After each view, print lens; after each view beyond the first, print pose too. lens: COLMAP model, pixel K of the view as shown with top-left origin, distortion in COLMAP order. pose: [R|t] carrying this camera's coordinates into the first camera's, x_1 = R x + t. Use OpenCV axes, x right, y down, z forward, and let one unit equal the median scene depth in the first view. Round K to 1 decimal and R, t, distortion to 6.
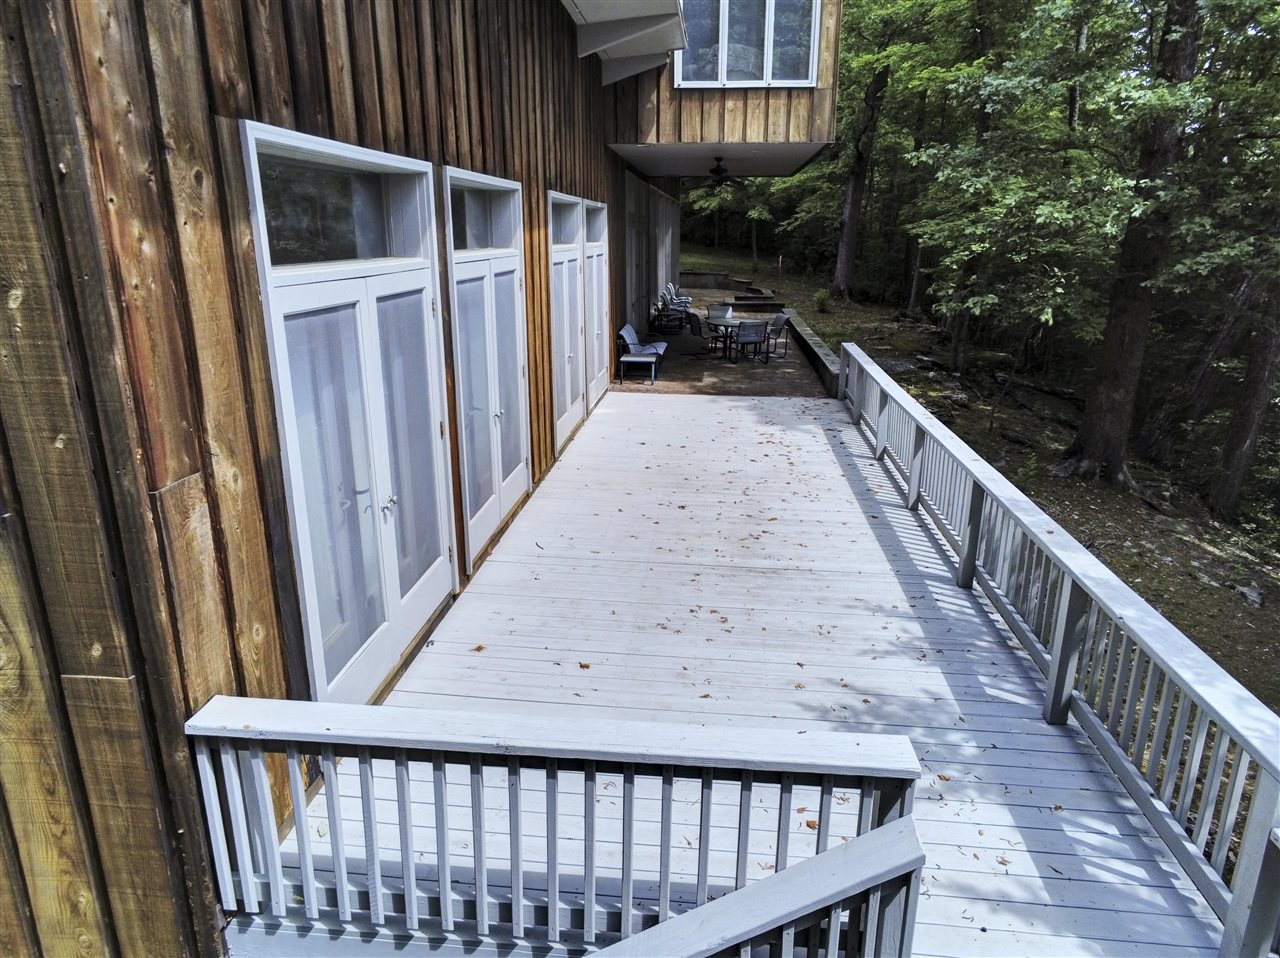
lens RADIAL K [[829.8, 0, 640.8], [0, 829.8, 477.7], [0, 0, 1]] dist [0.002936, 0.001194]
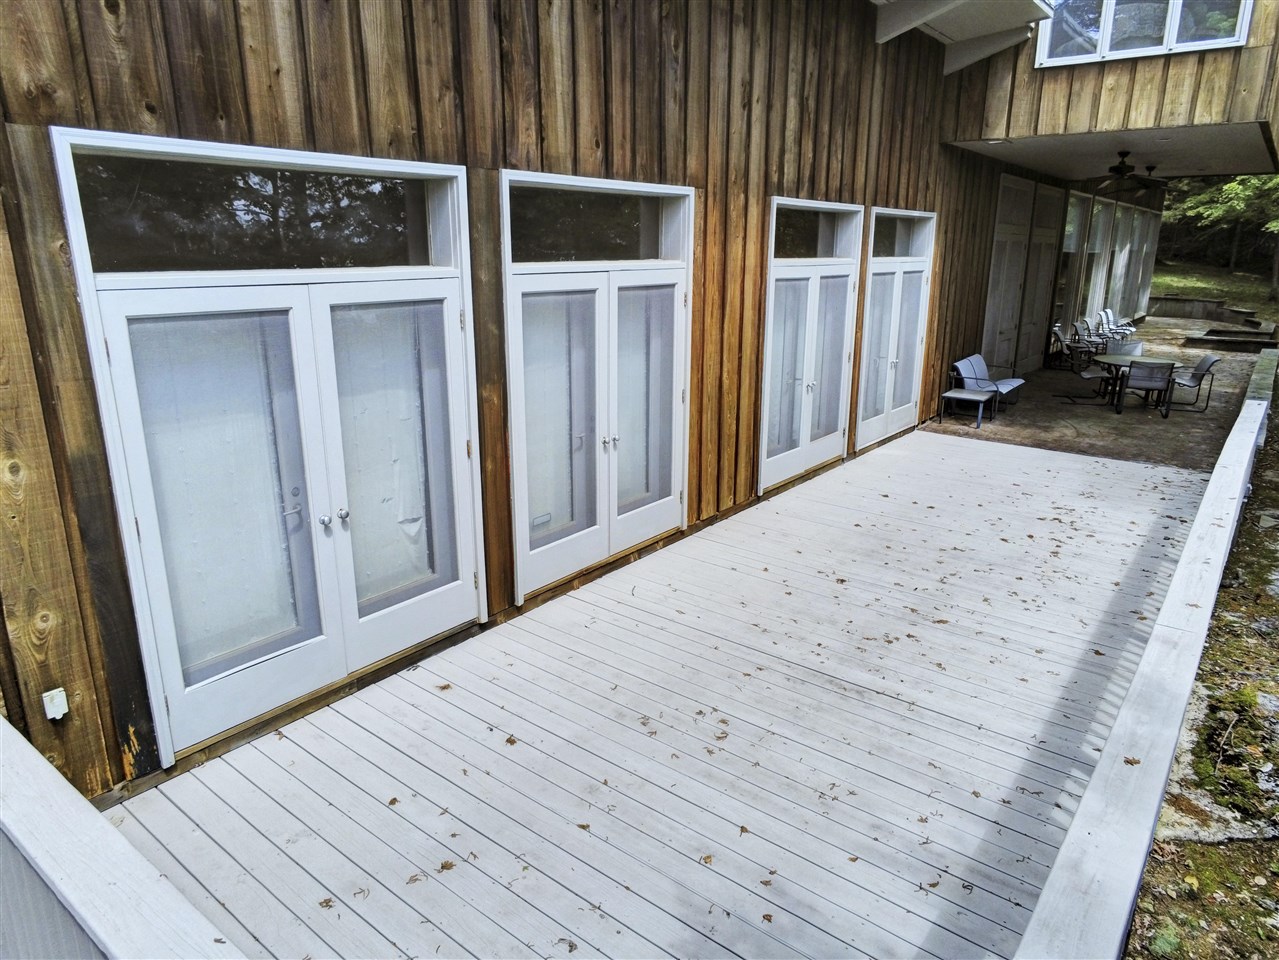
lens RADIAL K [[831.6, 0, 639.5], [0, 831.6, 480.0], [0, 0, 1]] dist [-0.001207, -0.002043]
pose [[0.846573, 0.141754, -0.513050, 0.187197], [-0.151024, 0.988242, 0.023847, -0.033768], [0.510399, 0.057295, 0.858027, 0.131610]]
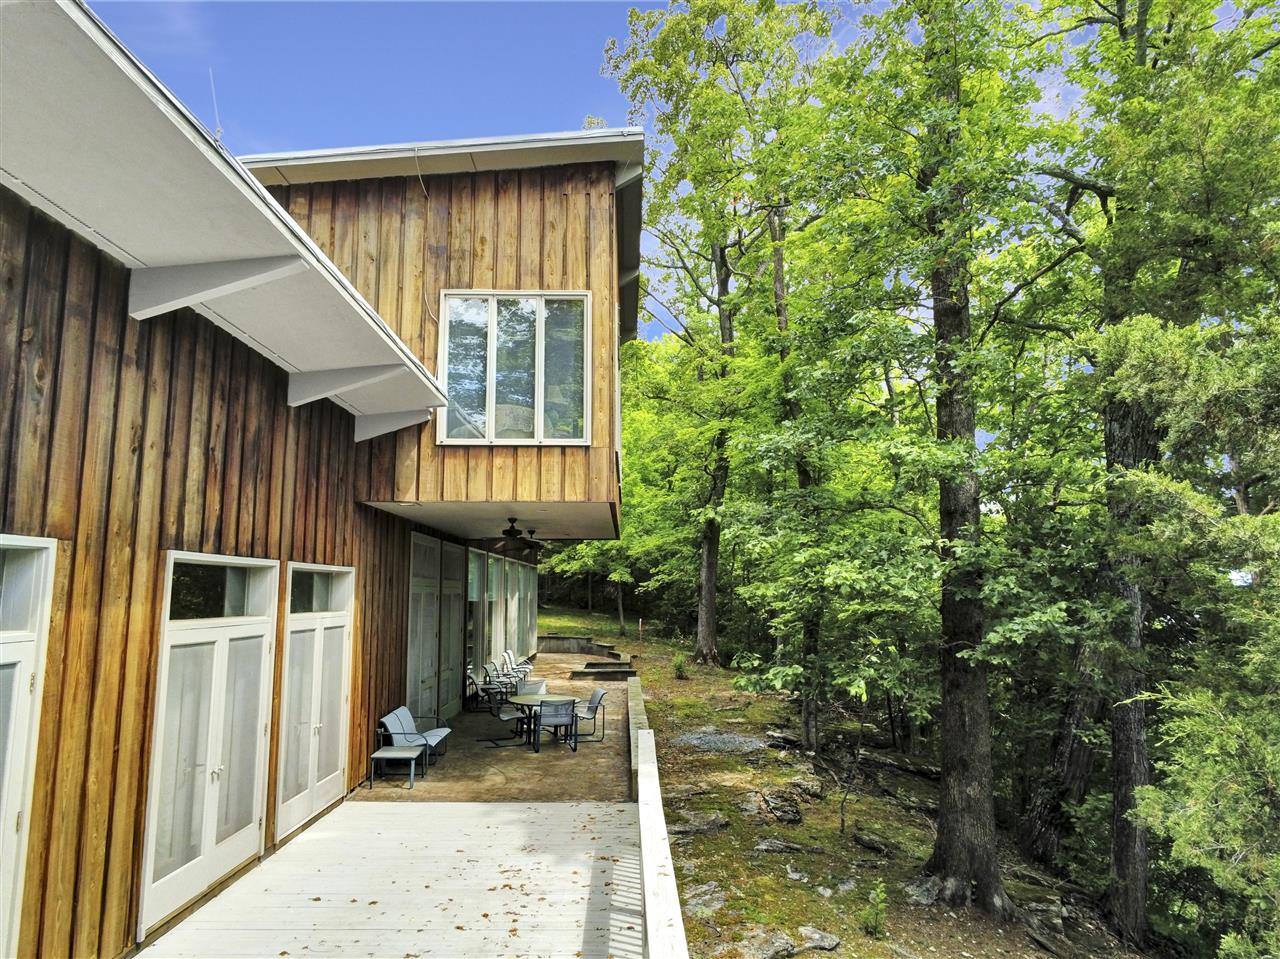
lens RADIAL K [[829.8, 0, 640.8], [0, 829.8, 478.2], [0, 0, 1]] dist [0.002936, 0.001194]
pose [[0.993900, 0.005221, 0.110163, 0.163052], [0.040822, 0.910520, -0.411446, -0.055131], [-0.102454, 0.413433, 0.904752, 0.174490]]
